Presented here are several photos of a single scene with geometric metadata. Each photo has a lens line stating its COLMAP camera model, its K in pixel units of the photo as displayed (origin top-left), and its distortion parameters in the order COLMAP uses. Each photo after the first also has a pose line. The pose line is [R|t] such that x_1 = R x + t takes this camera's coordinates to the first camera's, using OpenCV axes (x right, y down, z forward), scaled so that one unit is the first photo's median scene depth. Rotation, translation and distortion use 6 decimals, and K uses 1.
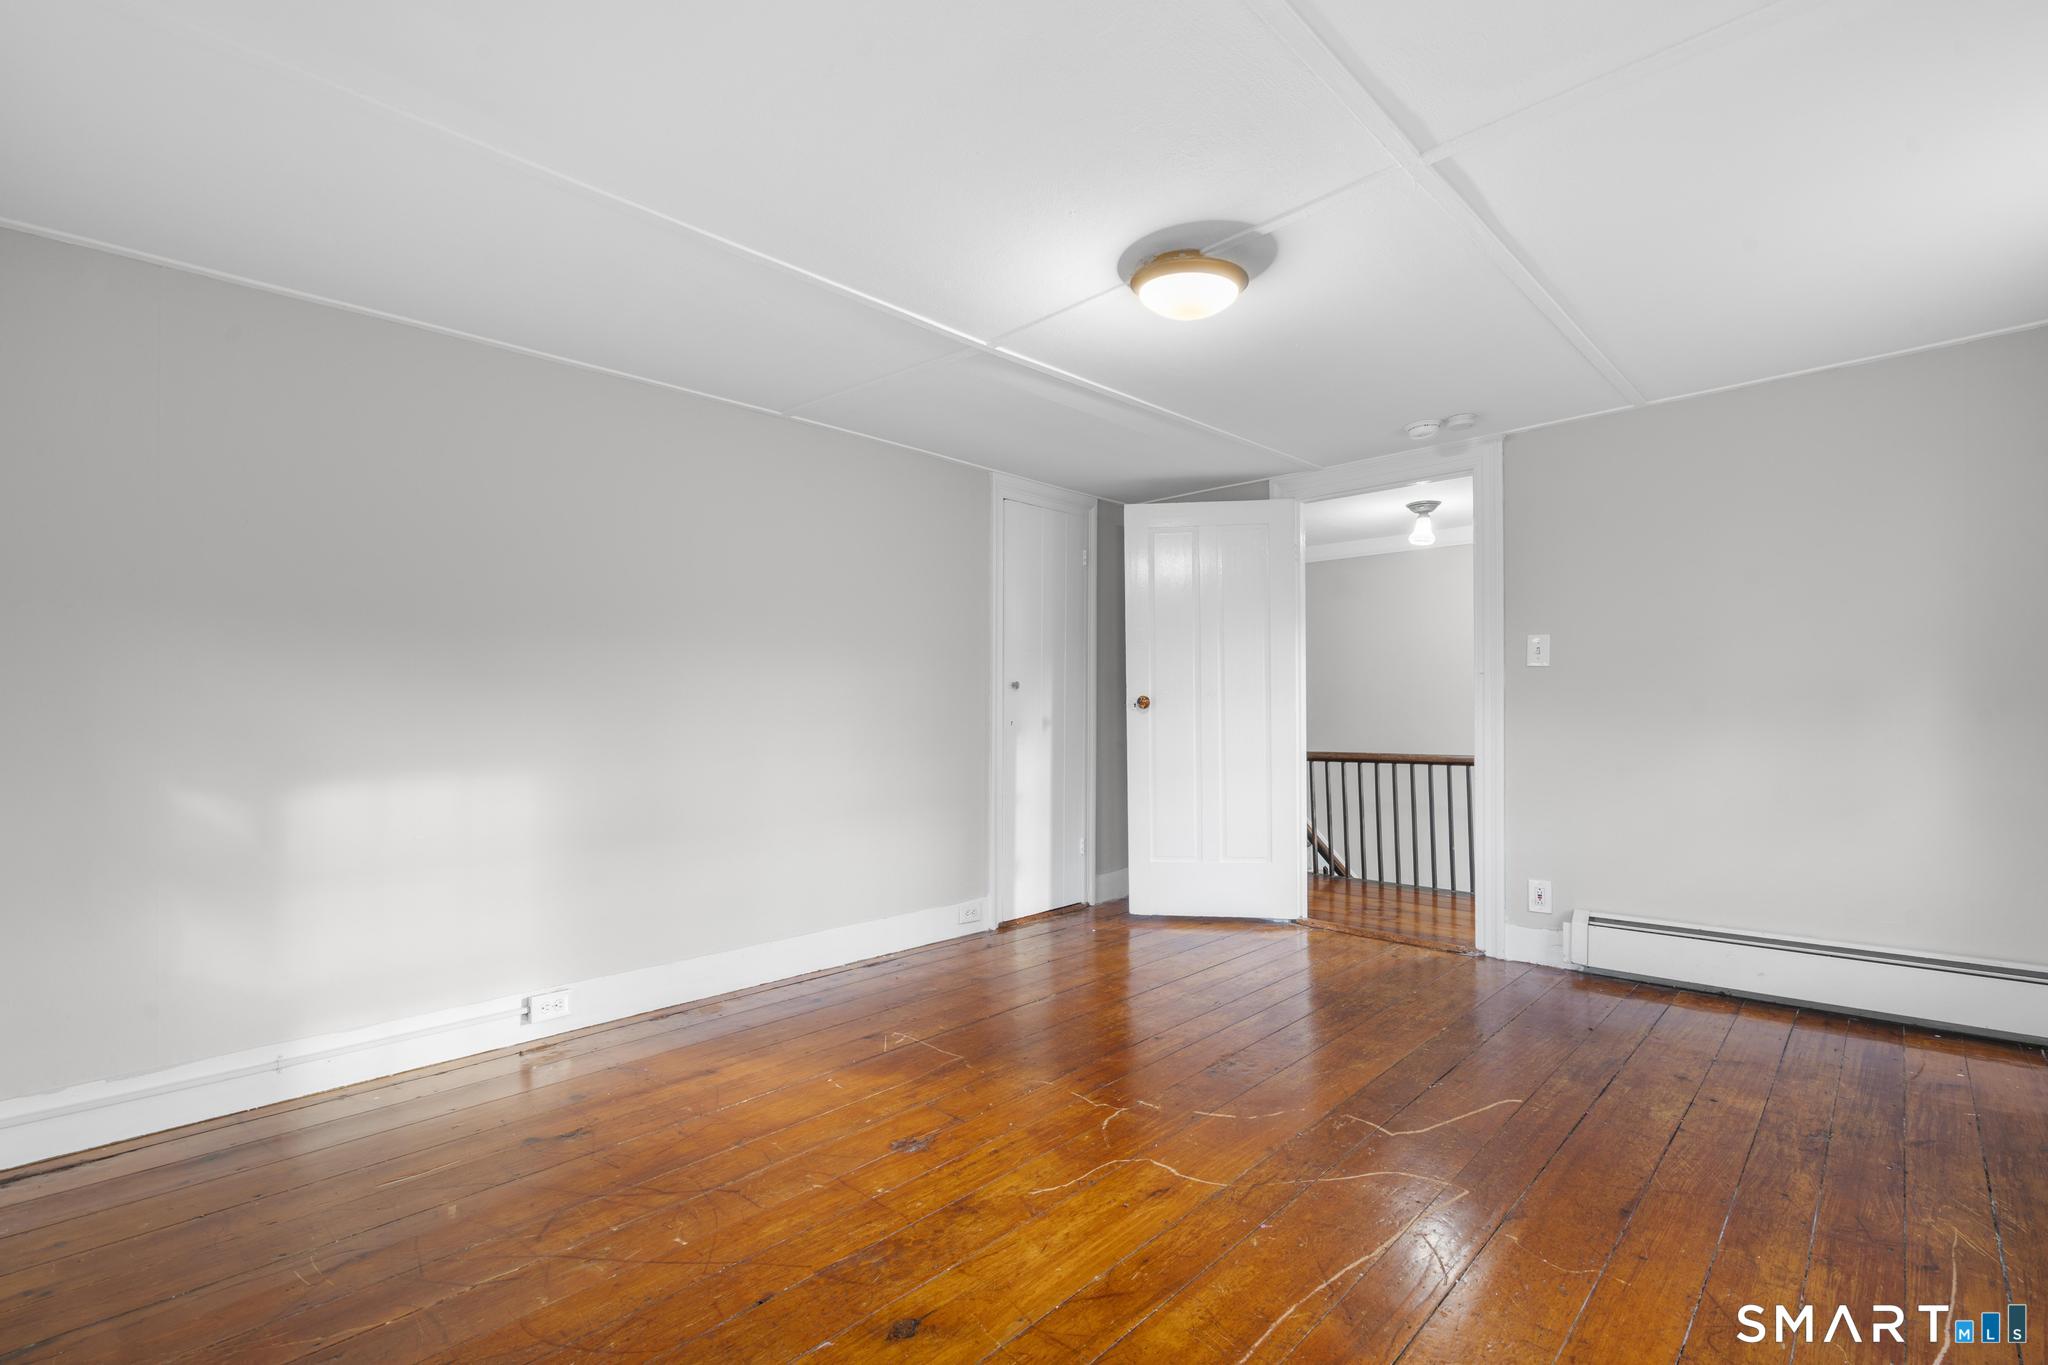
lens RADIAL K [[917.2, 0, 1022.6], [0, 917.2, 682.2], [0, 0, 1]] dist [-0.003836, 0.003114]
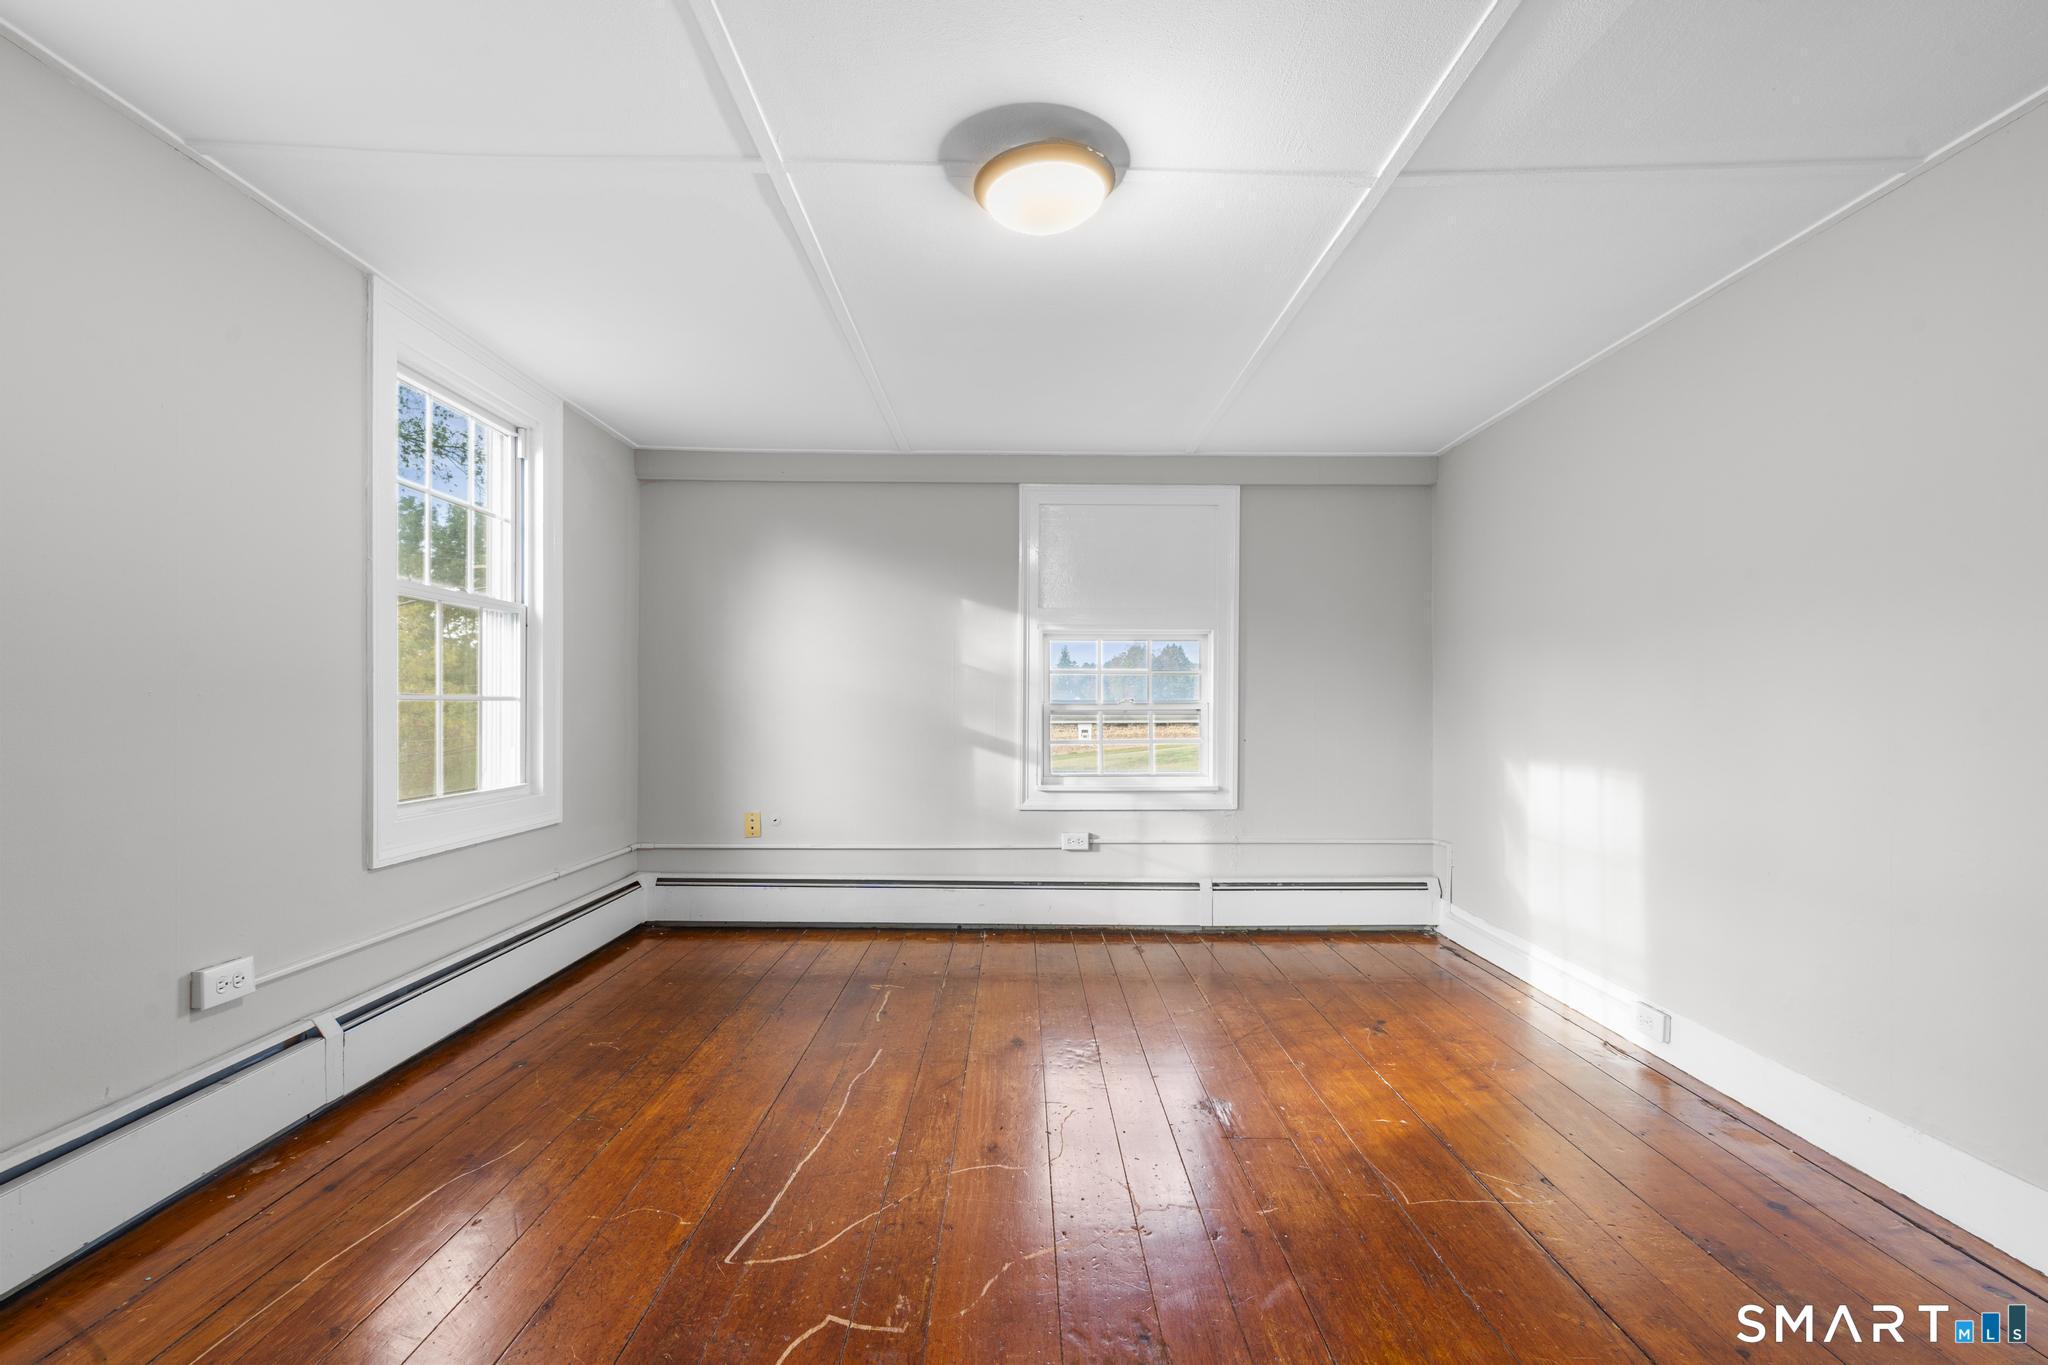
lens RADIAL K [[917.2, 0, 1031.9], [0, 917.2, 697.7], [0, 0, 1]] dist [-0.003836, 0.003114]
pose [[-0.714938, -0.002770, -0.699182, 0.759450], [0.013749, 0.999743, -0.018019, 0.036901], [0.699052, -0.022496, -0.714717, 1.572042]]
